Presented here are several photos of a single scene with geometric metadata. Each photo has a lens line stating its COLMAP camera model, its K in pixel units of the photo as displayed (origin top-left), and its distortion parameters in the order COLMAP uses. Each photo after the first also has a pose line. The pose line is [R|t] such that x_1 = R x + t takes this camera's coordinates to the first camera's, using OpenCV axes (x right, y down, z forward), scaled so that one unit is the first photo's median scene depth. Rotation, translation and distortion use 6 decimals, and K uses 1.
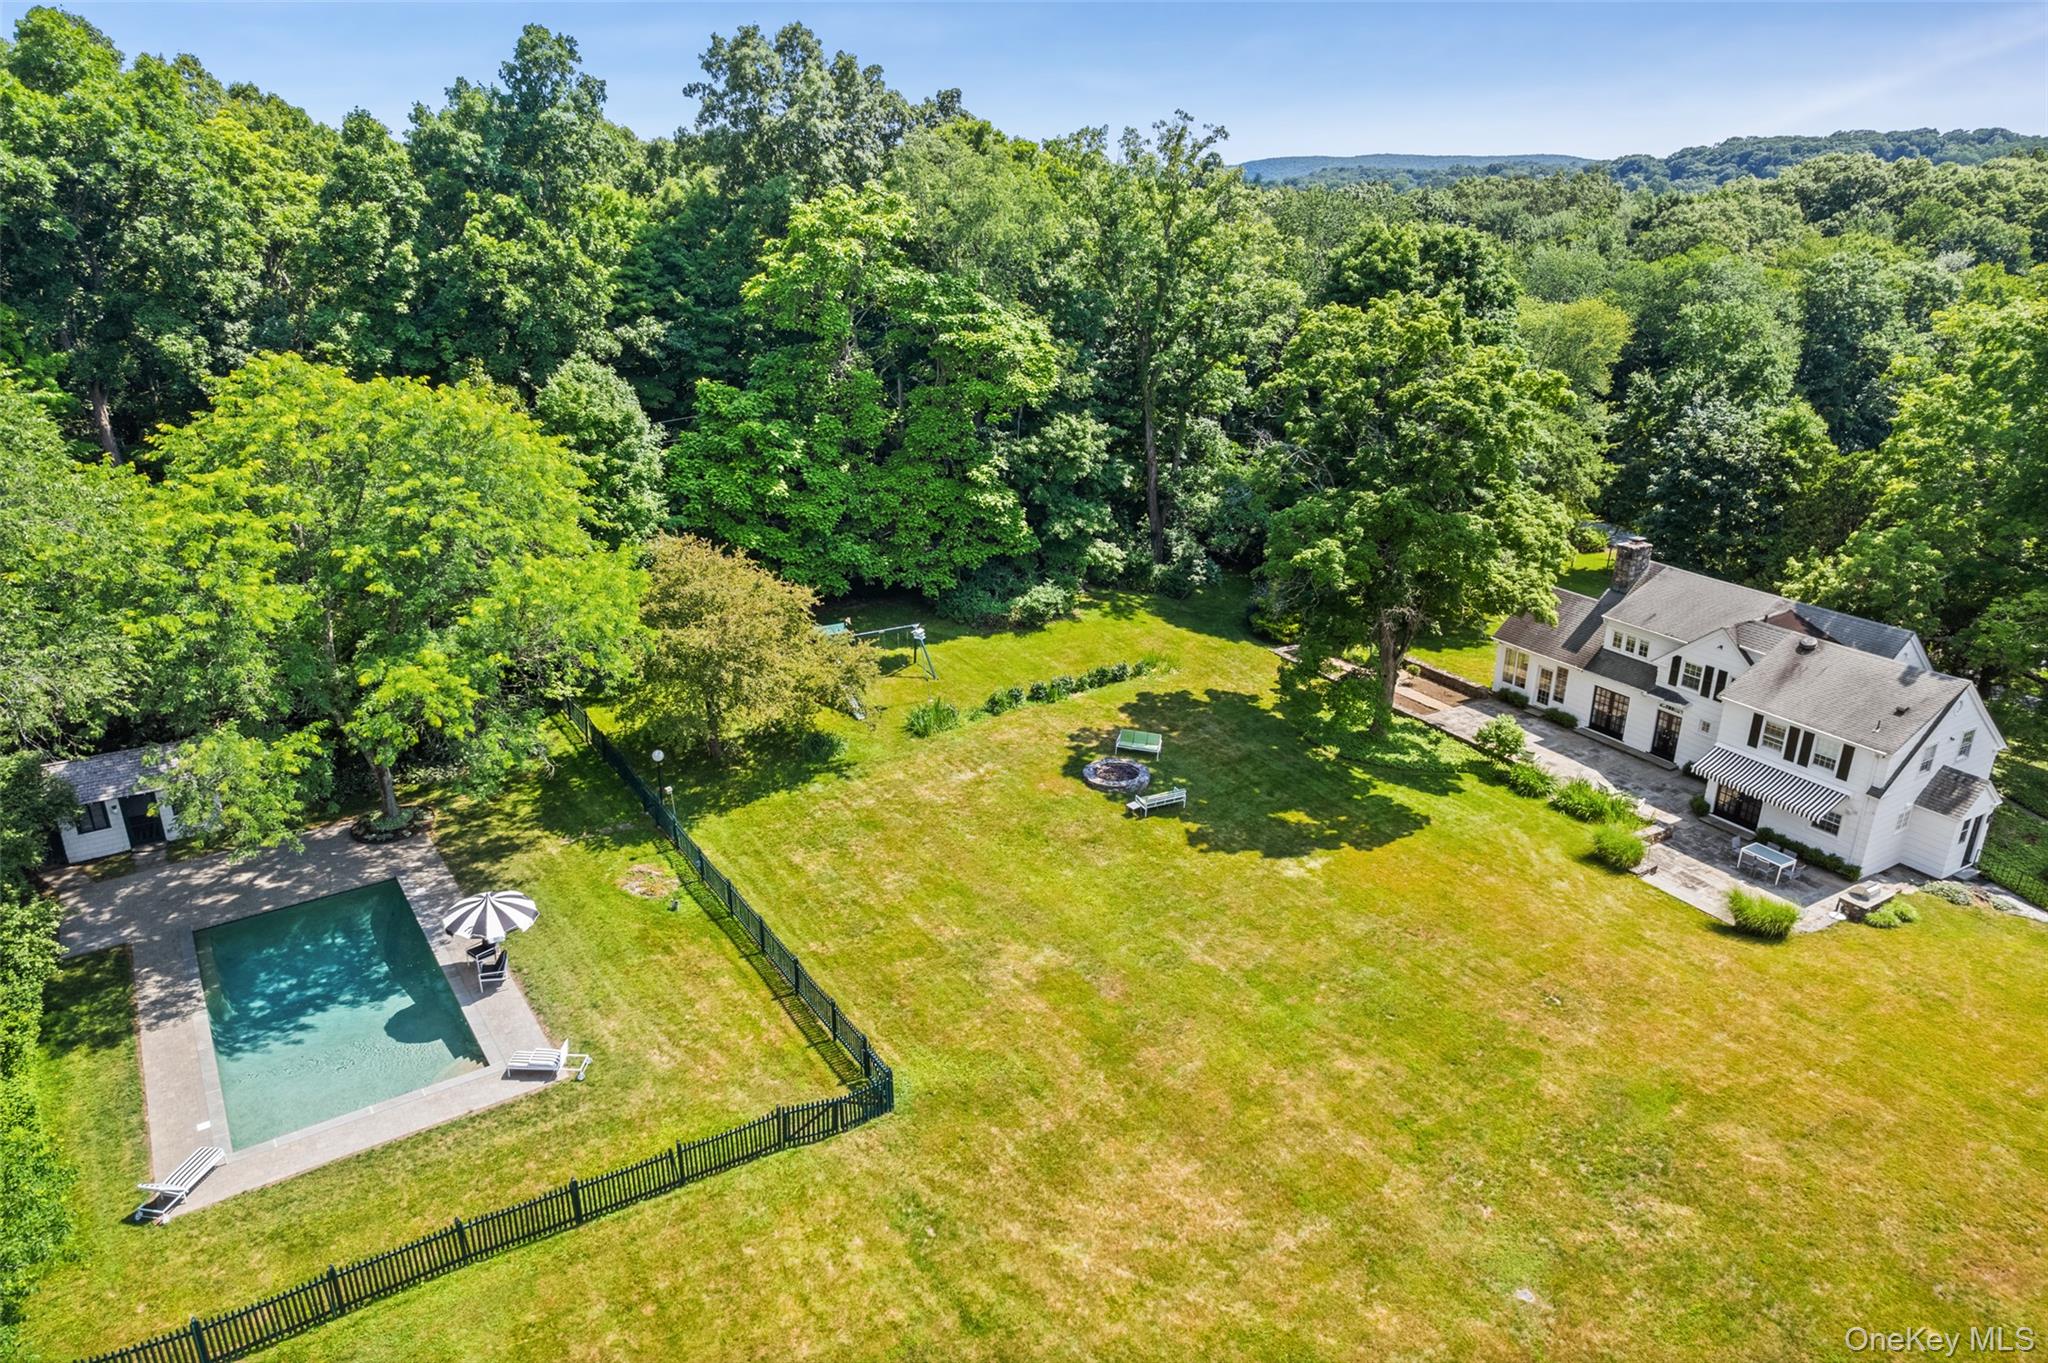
lens RADIAL K [[1310.6, 0, 1018.8], [0, 1310.6, 675.0], [0, 0, 1]] dist [-0.079453, 0.075797]
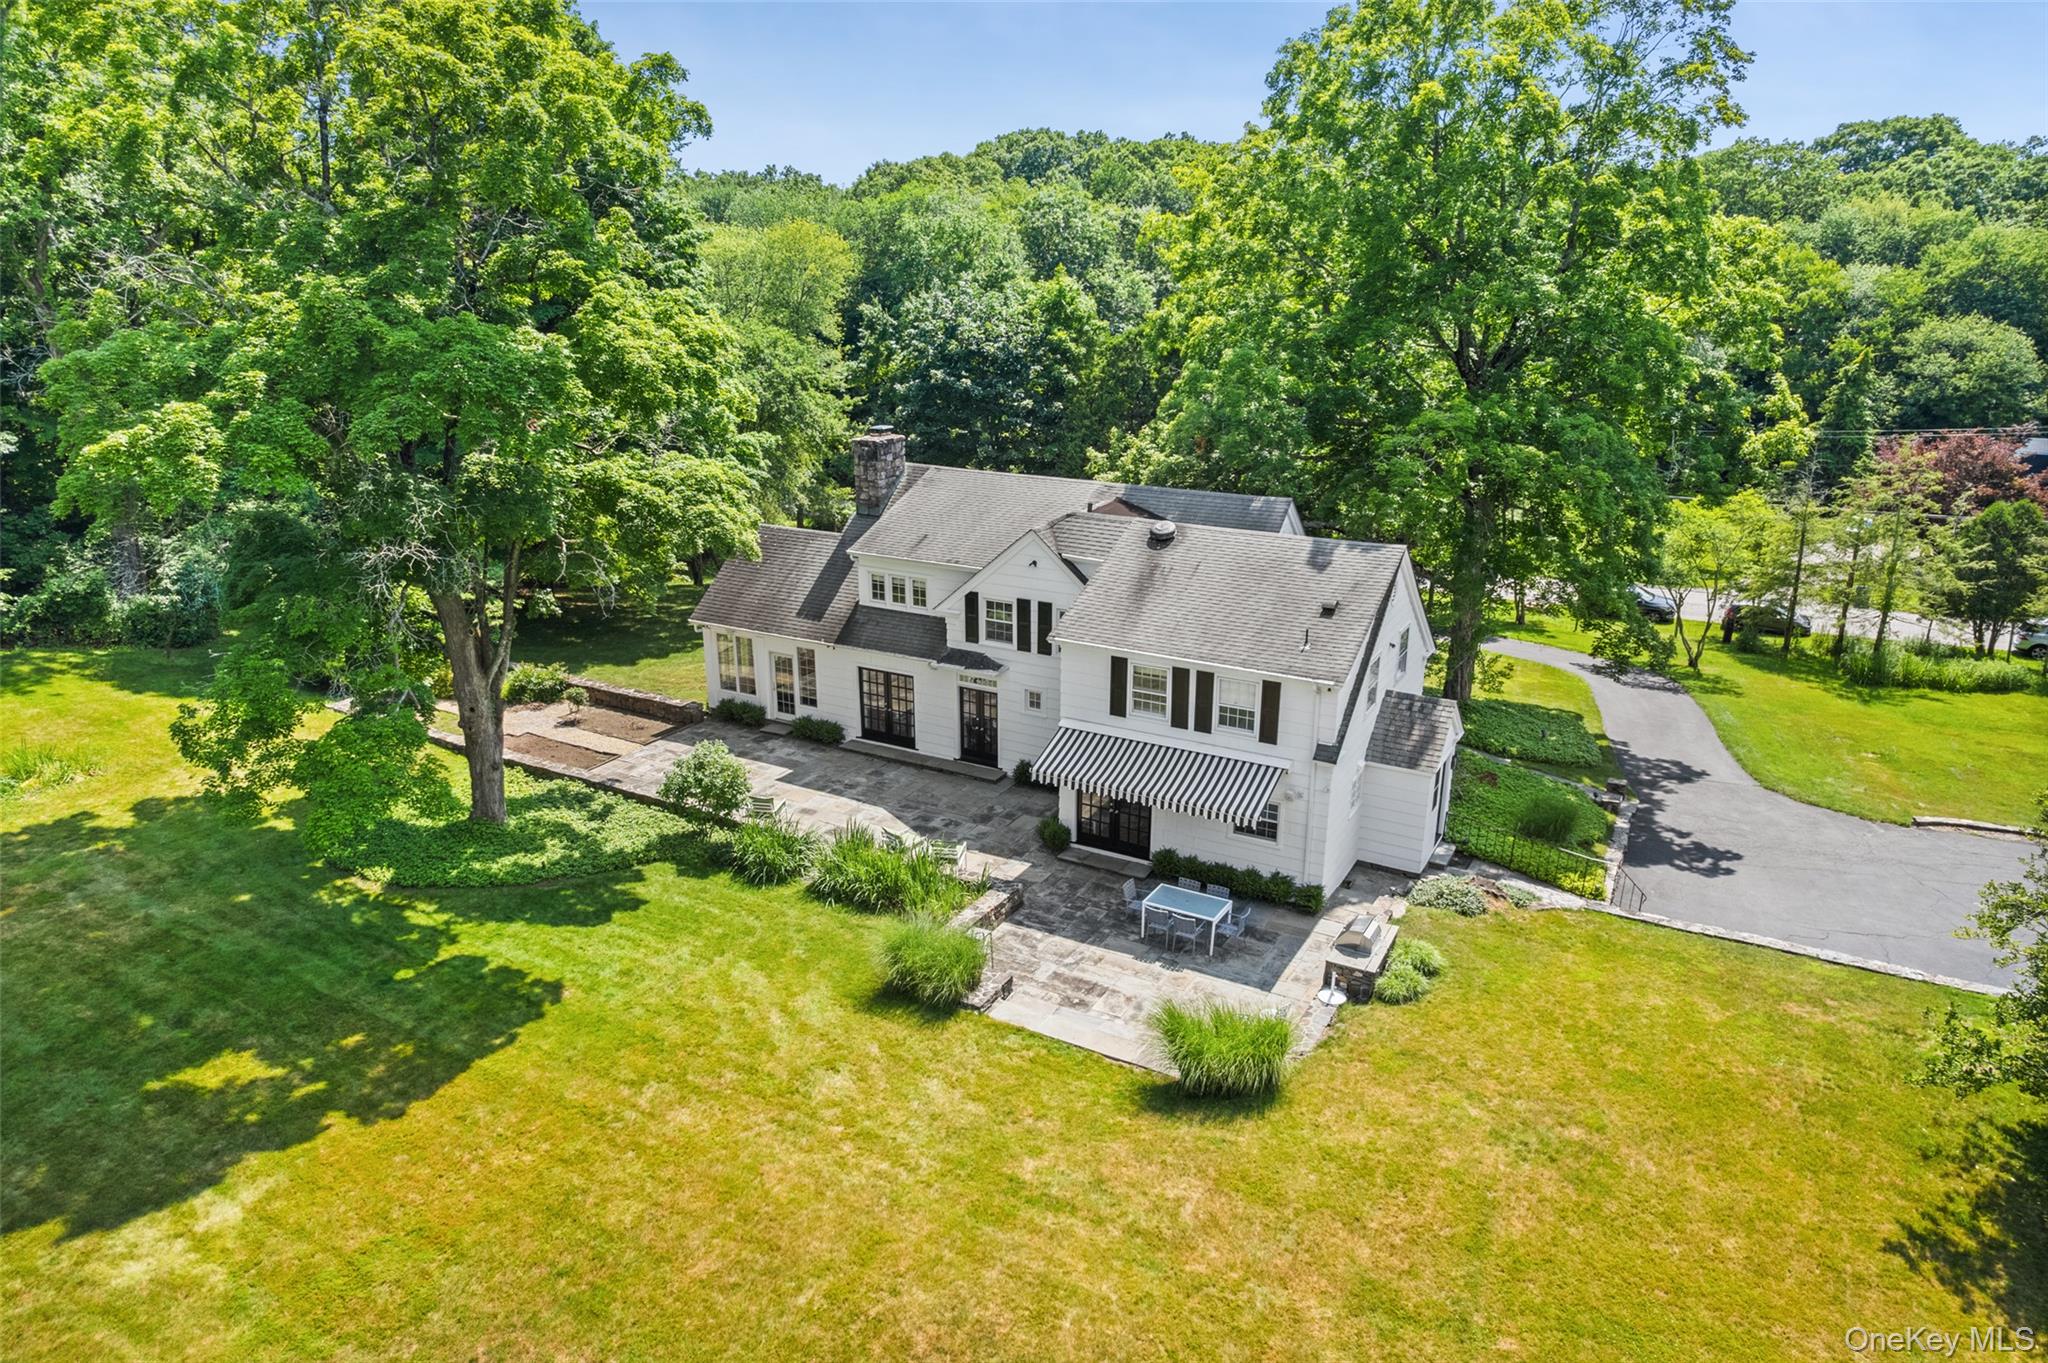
lens RADIAL K [[1310.6, 0, 1018.8], [0, 1310.6, 675.0], [0, 0, 1]] dist [-0.079453, 0.075797]
pose [[0.859820, -0.157052, 0.485844, 0.231090], [0.179555, 0.983748, 0.000236, 0.027241], [-0.477985, 0.087033, 0.874046, 0.467756]]
